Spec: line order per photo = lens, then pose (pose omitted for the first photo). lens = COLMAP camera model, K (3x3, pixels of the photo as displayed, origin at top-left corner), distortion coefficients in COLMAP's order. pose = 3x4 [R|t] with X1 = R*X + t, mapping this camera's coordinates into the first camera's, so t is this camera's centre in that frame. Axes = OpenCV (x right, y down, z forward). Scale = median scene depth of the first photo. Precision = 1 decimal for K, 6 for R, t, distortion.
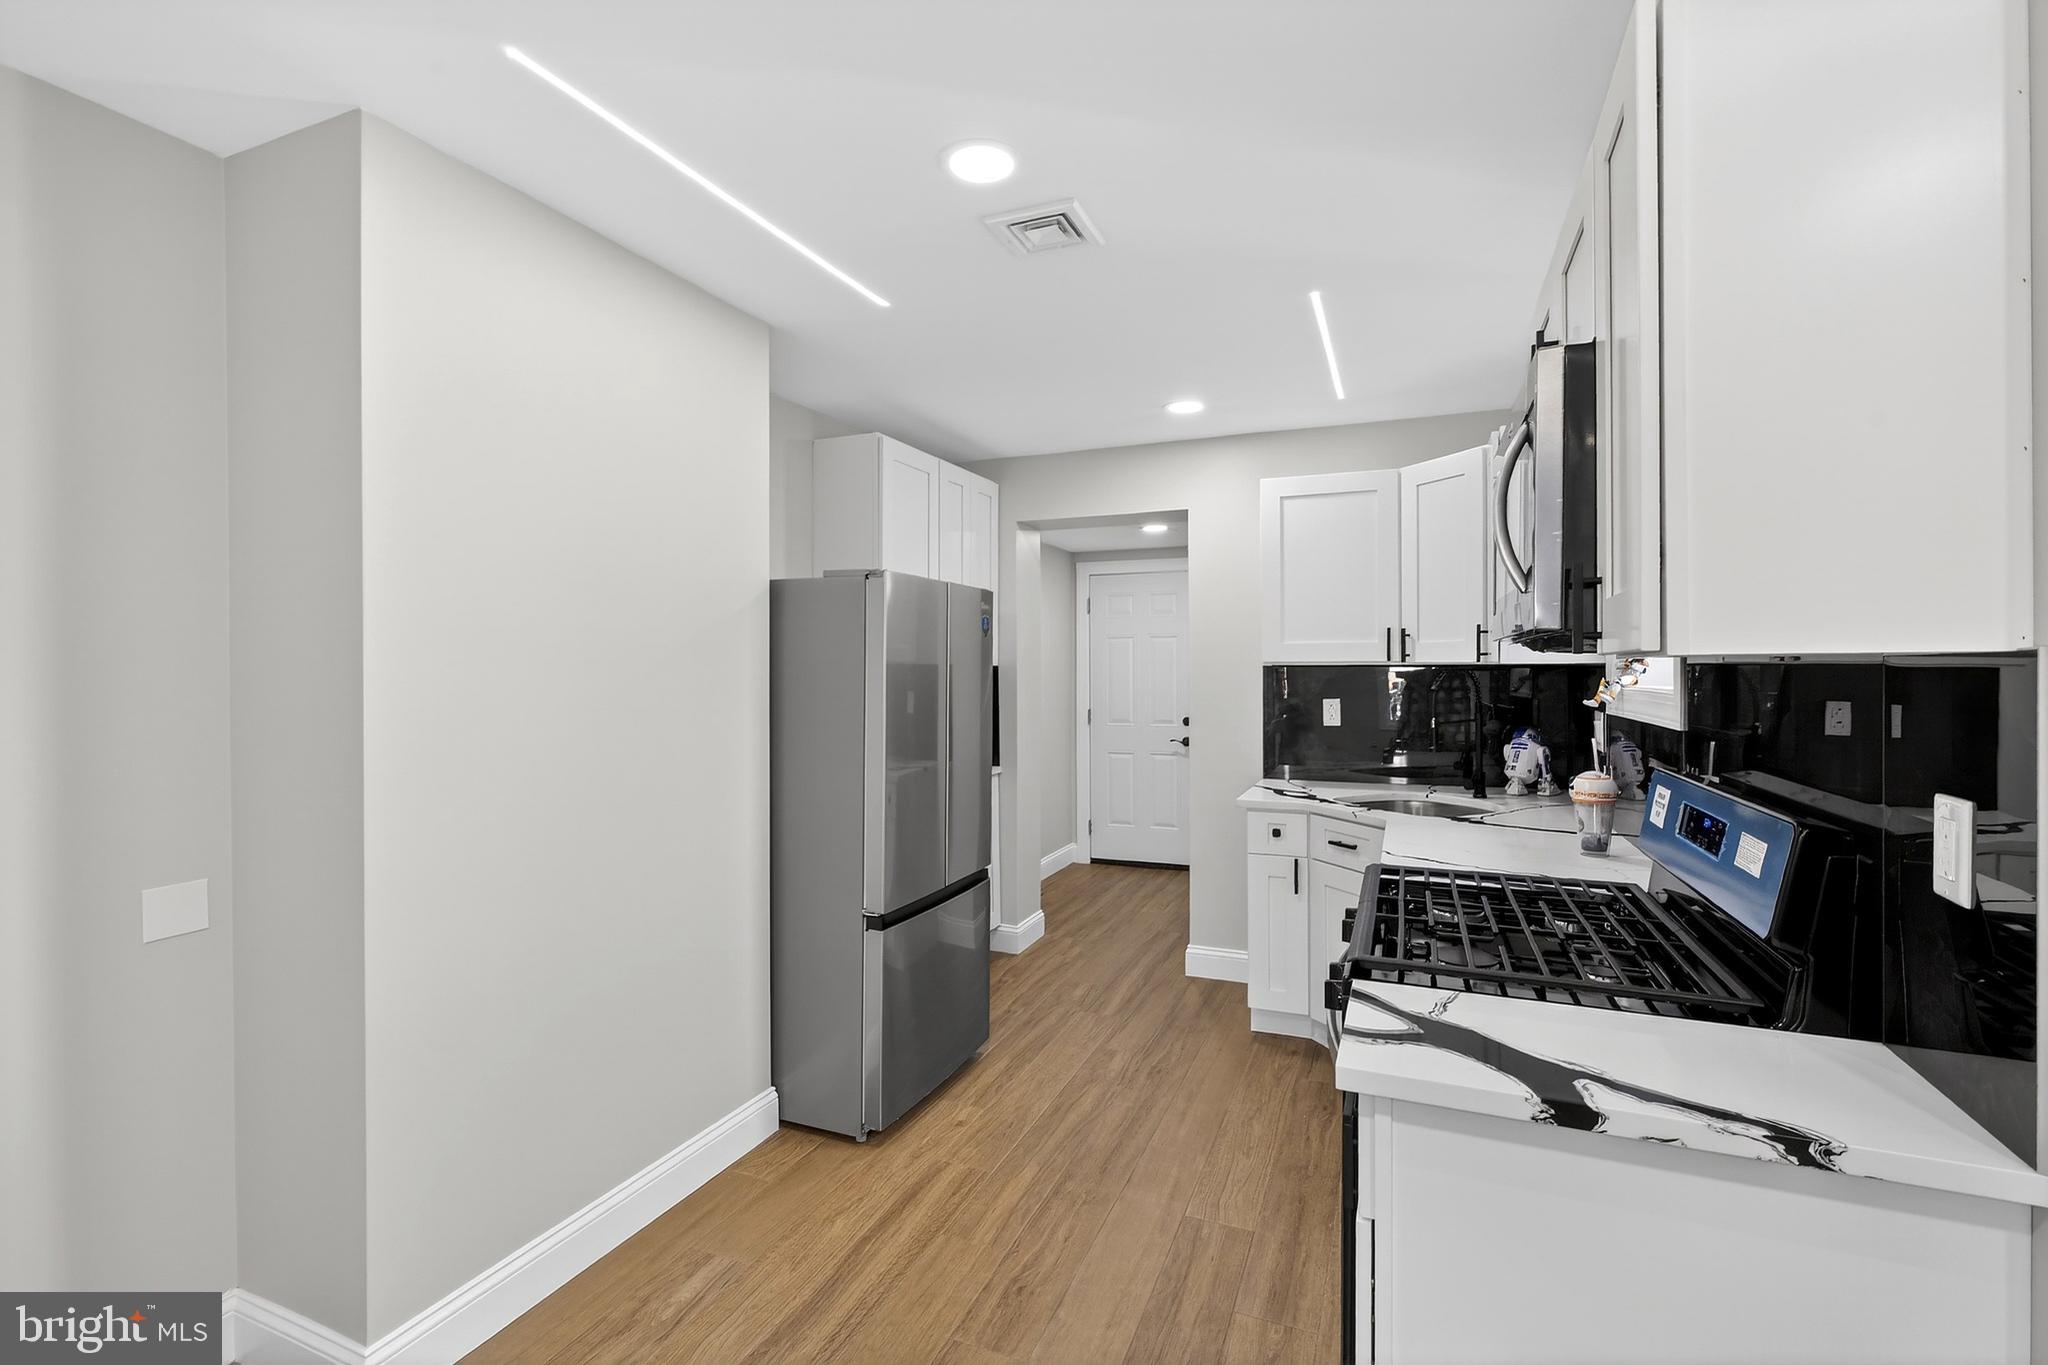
lens RADIAL K [[905.6, 0, 1029.0], [0, 905.6, 667.1], [0, 0, 1]] dist [-0.003287, -0.000868]
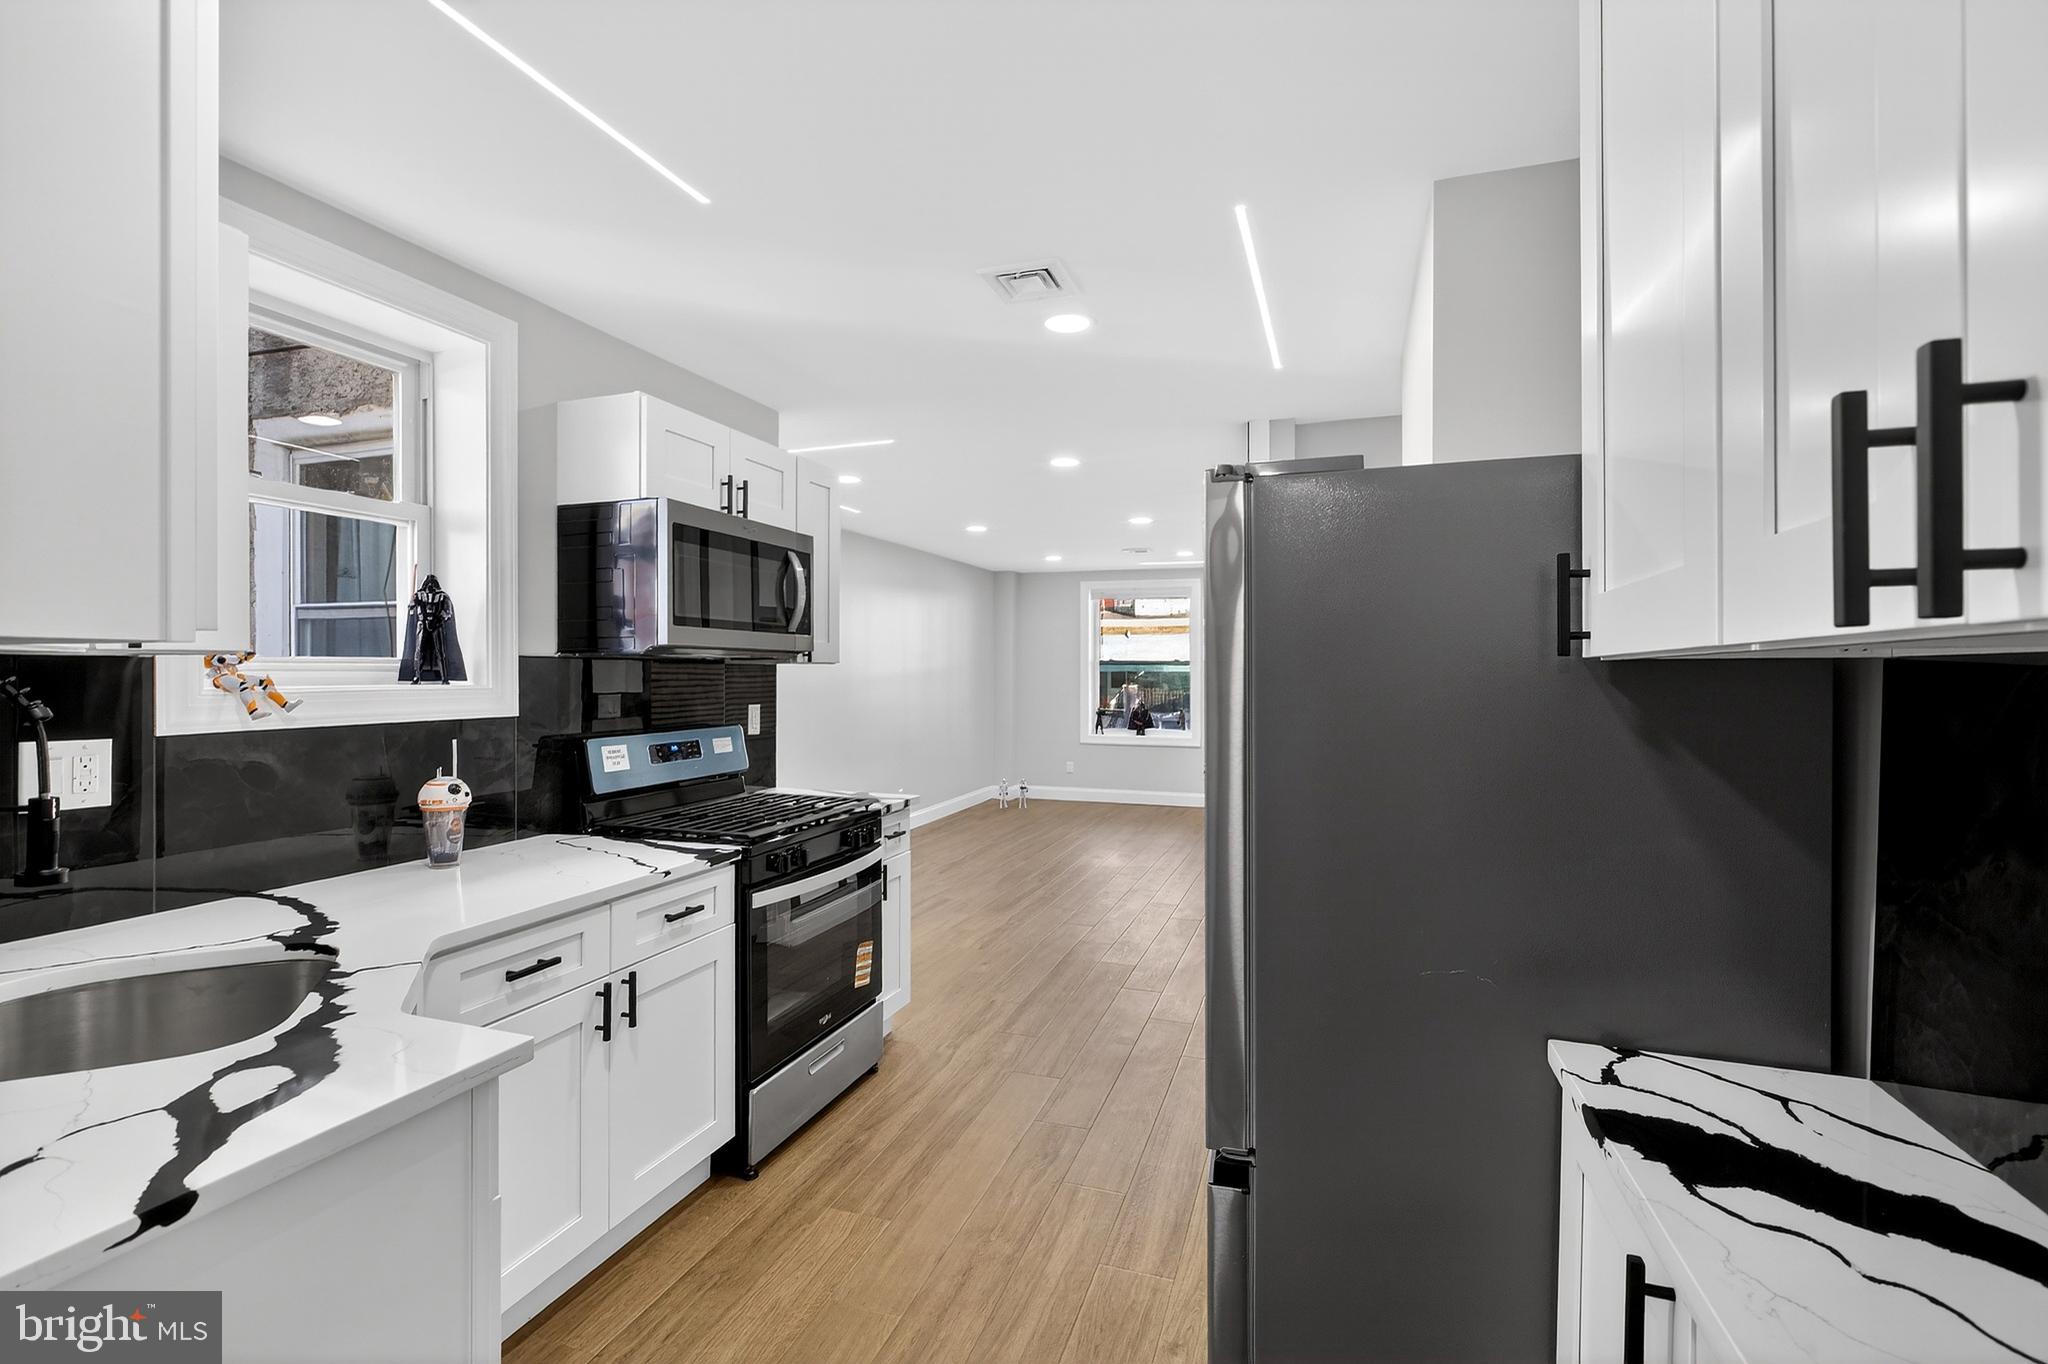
lens RADIAL K [[910.4, 0, 1037.2], [0, 910.4, 674.3], [0, 0, 1]] dist [-0.003068, 0.000320]
pose [[-0.996567, 0.002023, -0.082762, 0.066958], [0.001802, 0.999995, 0.002737, 0.006196], [0.082768, 0.002579, -0.996566, 1.419568]]
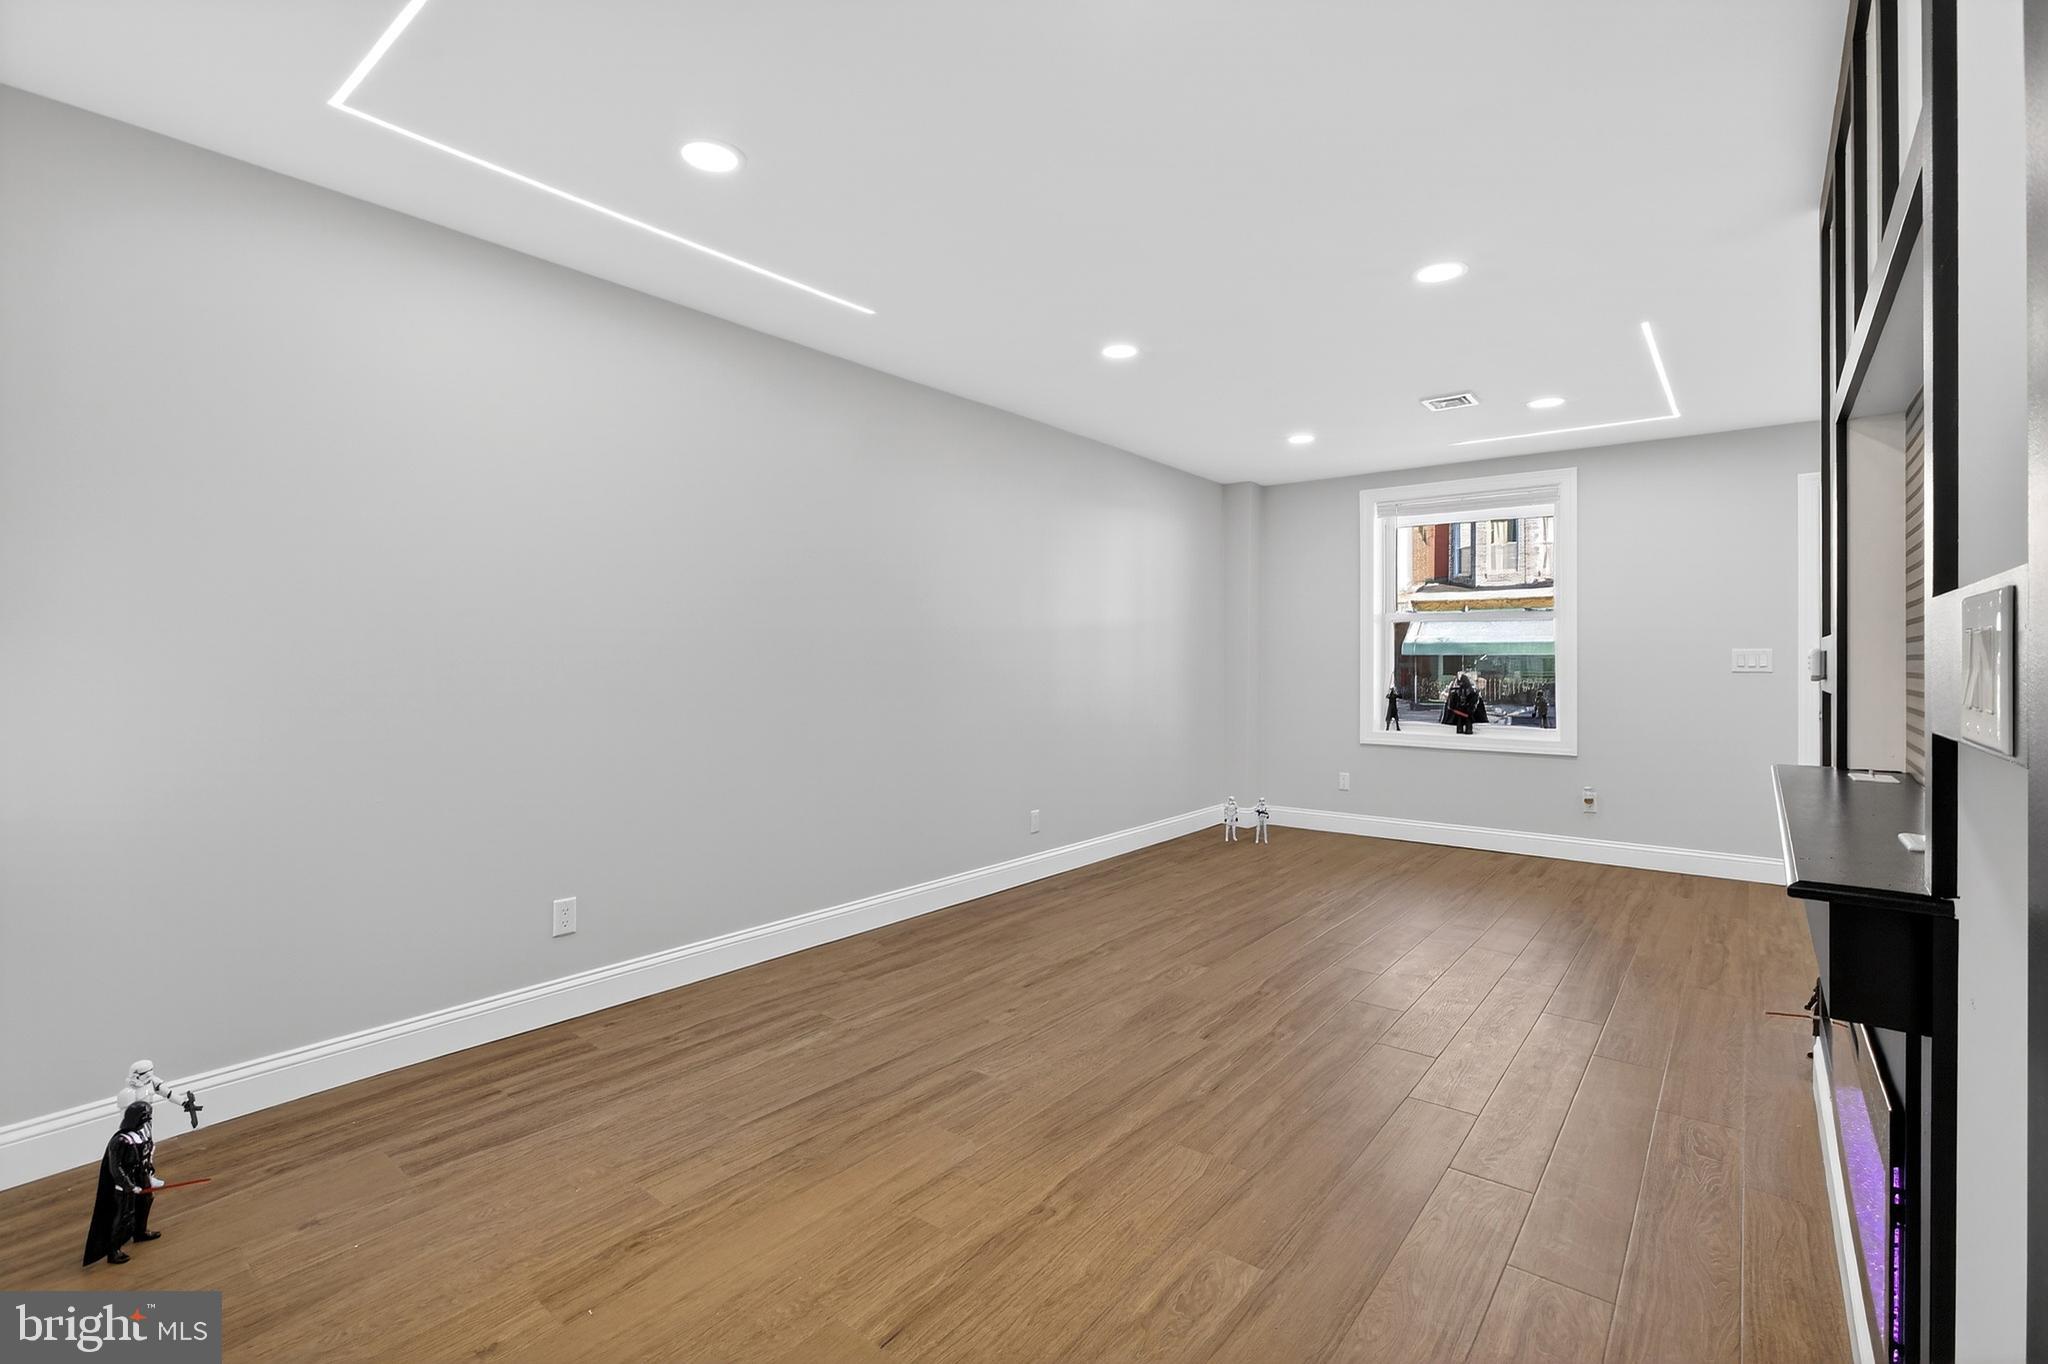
lens RADIAL K [[921.7, 0, 1023.6], [0, 921.7, 651.0], [0, 0, 1]] dist [-0.011176, 0.000163]
pose [[-0.963304, 0.003761, 0.268387, -0.160777], [0.000532, 0.999927, -0.012104, 0.070199], [-0.268413, -0.011517, -0.963235, 0.483136]]
